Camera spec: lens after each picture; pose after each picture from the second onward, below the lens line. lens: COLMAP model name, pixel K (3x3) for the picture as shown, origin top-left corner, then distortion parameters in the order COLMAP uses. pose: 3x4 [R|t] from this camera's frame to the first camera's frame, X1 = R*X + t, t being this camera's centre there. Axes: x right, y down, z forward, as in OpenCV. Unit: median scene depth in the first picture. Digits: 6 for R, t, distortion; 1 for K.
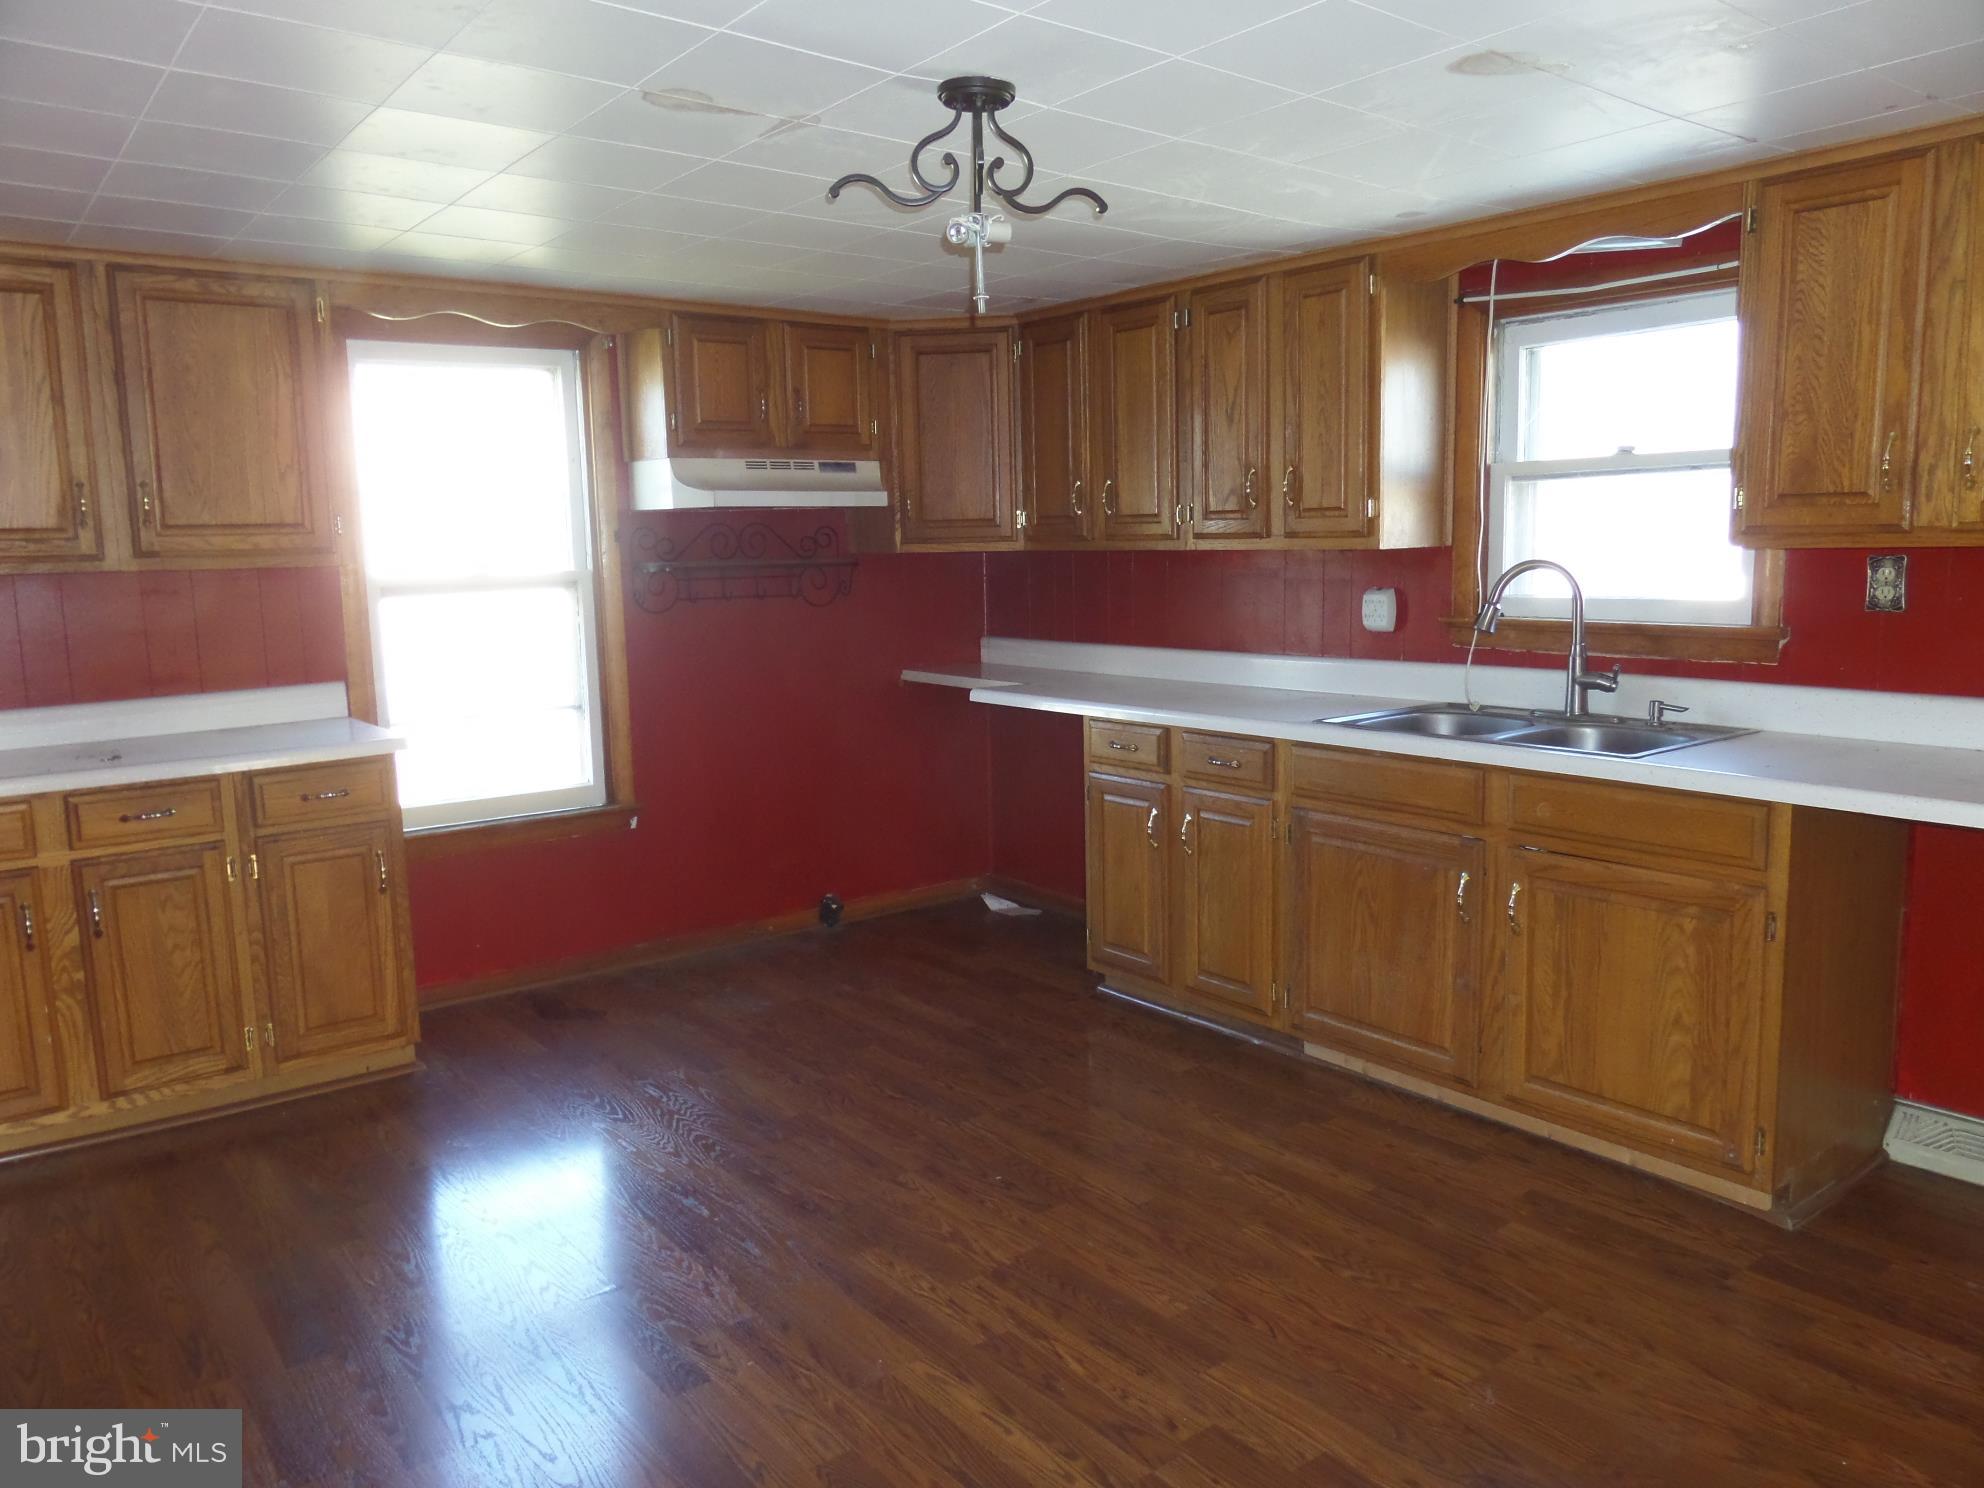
lens RADIAL K [[1456.2, 0, 991.2], [0, 1456.2, 743.4], [0, 0, 1]] dist [-0.011110, 0.005867]
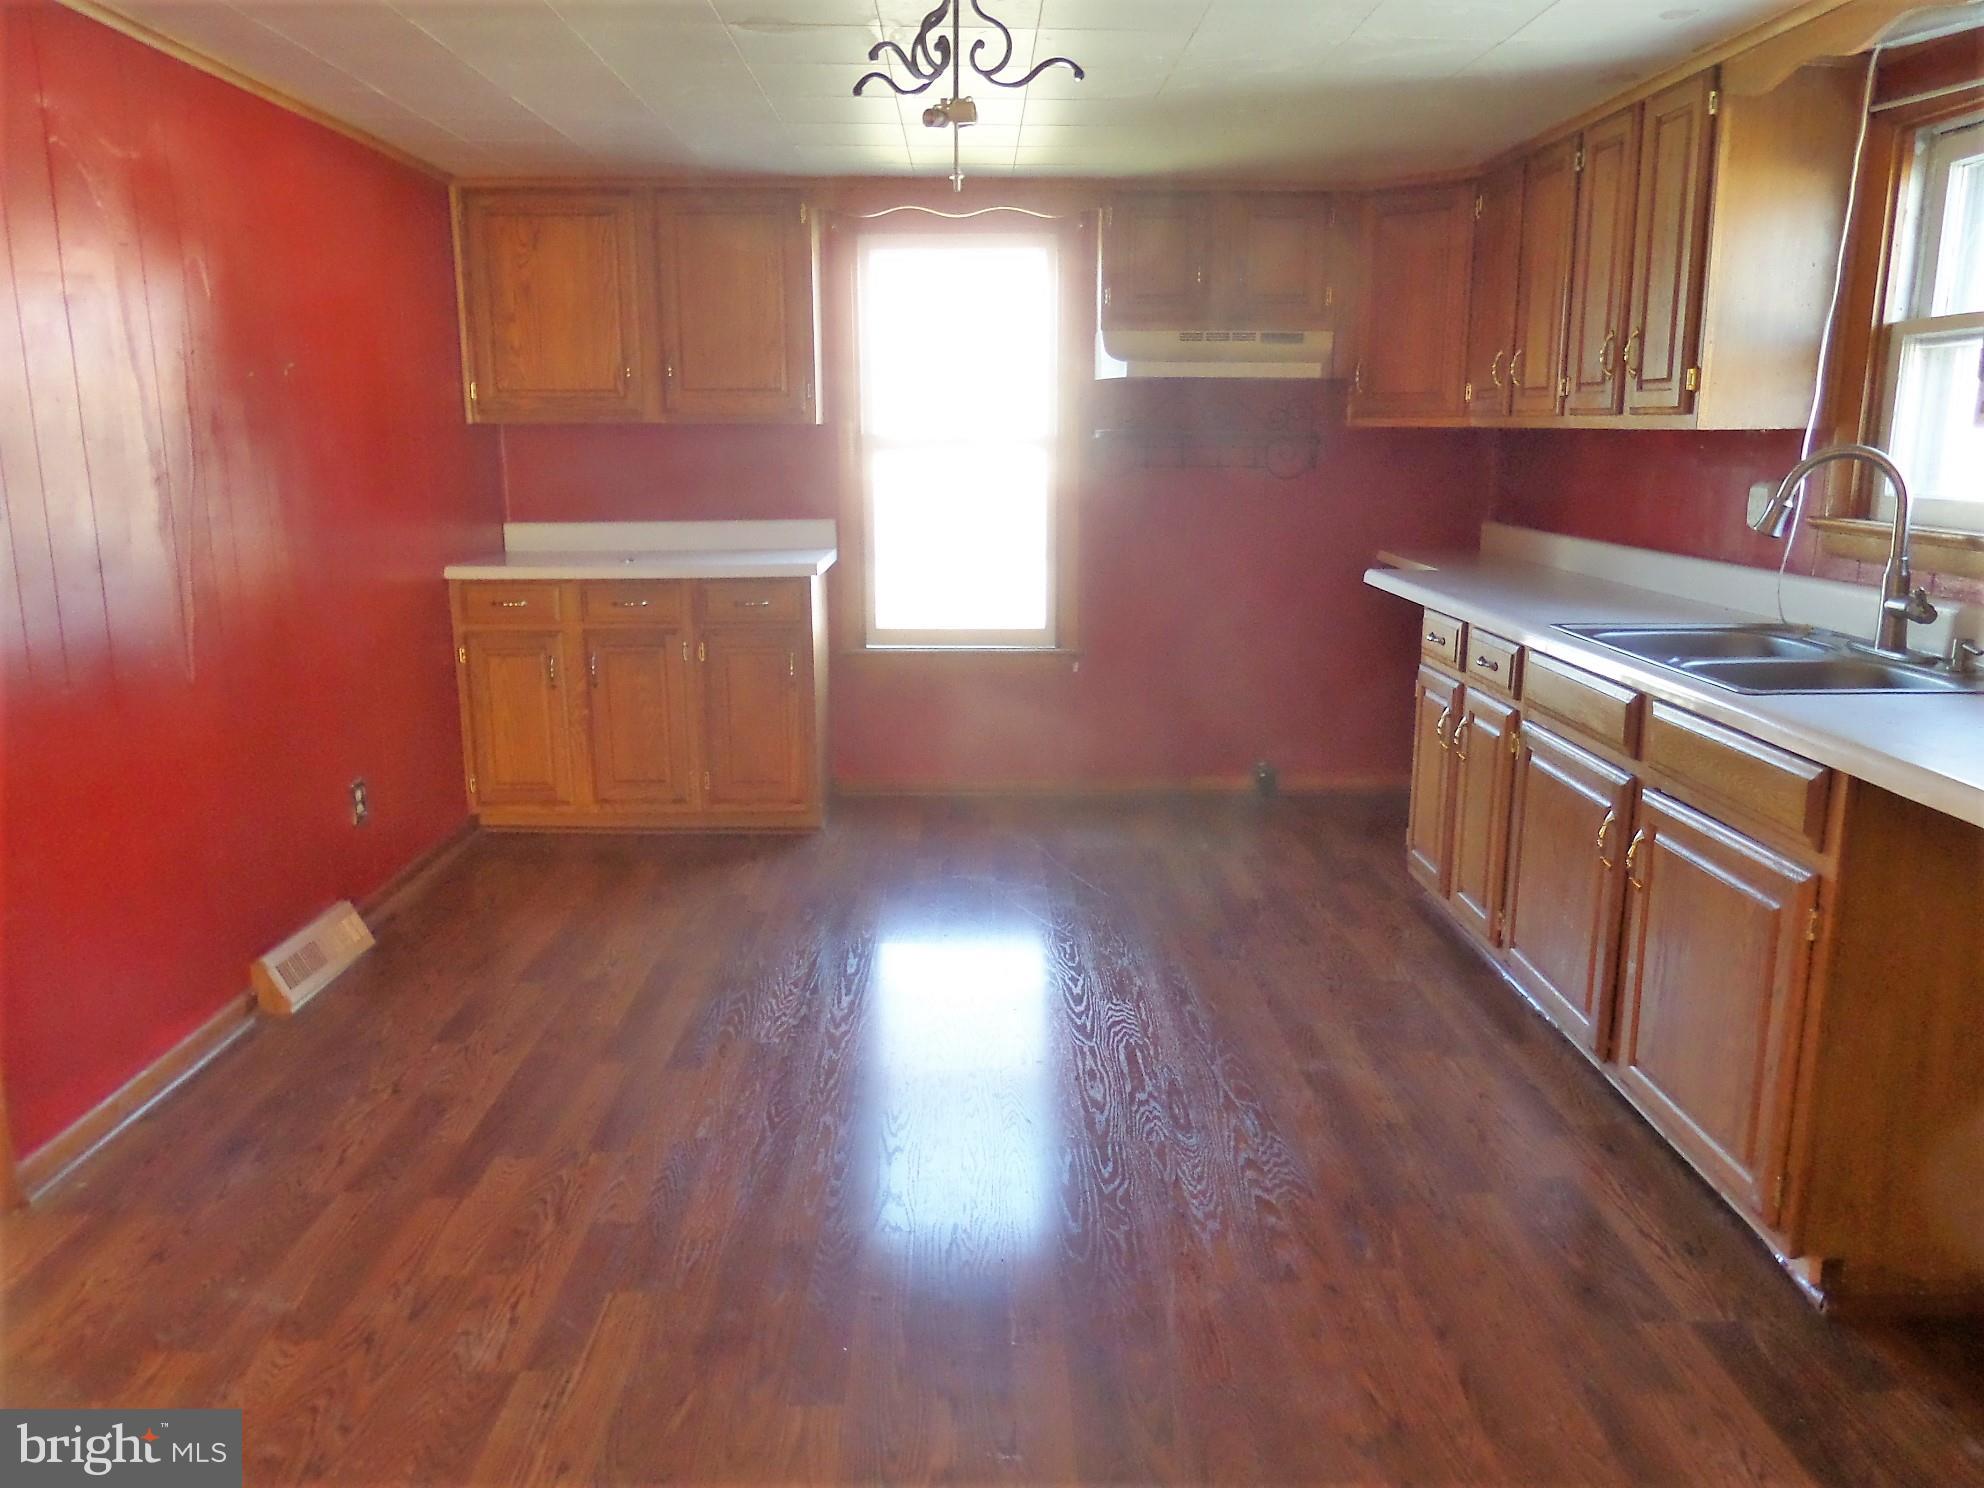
lens RADIAL K [[1456.2, 0, 989.1], [0, 1456.2, 744.1], [0, 0, 1]] dist [-0.011110, 0.005867]
pose [[0.796593, 0.149662, -0.585697, 0.435515], [-0.101665, 0.988236, 0.114250, -0.009076], [0.595906, -0.031466, 0.802437, 0.082379]]
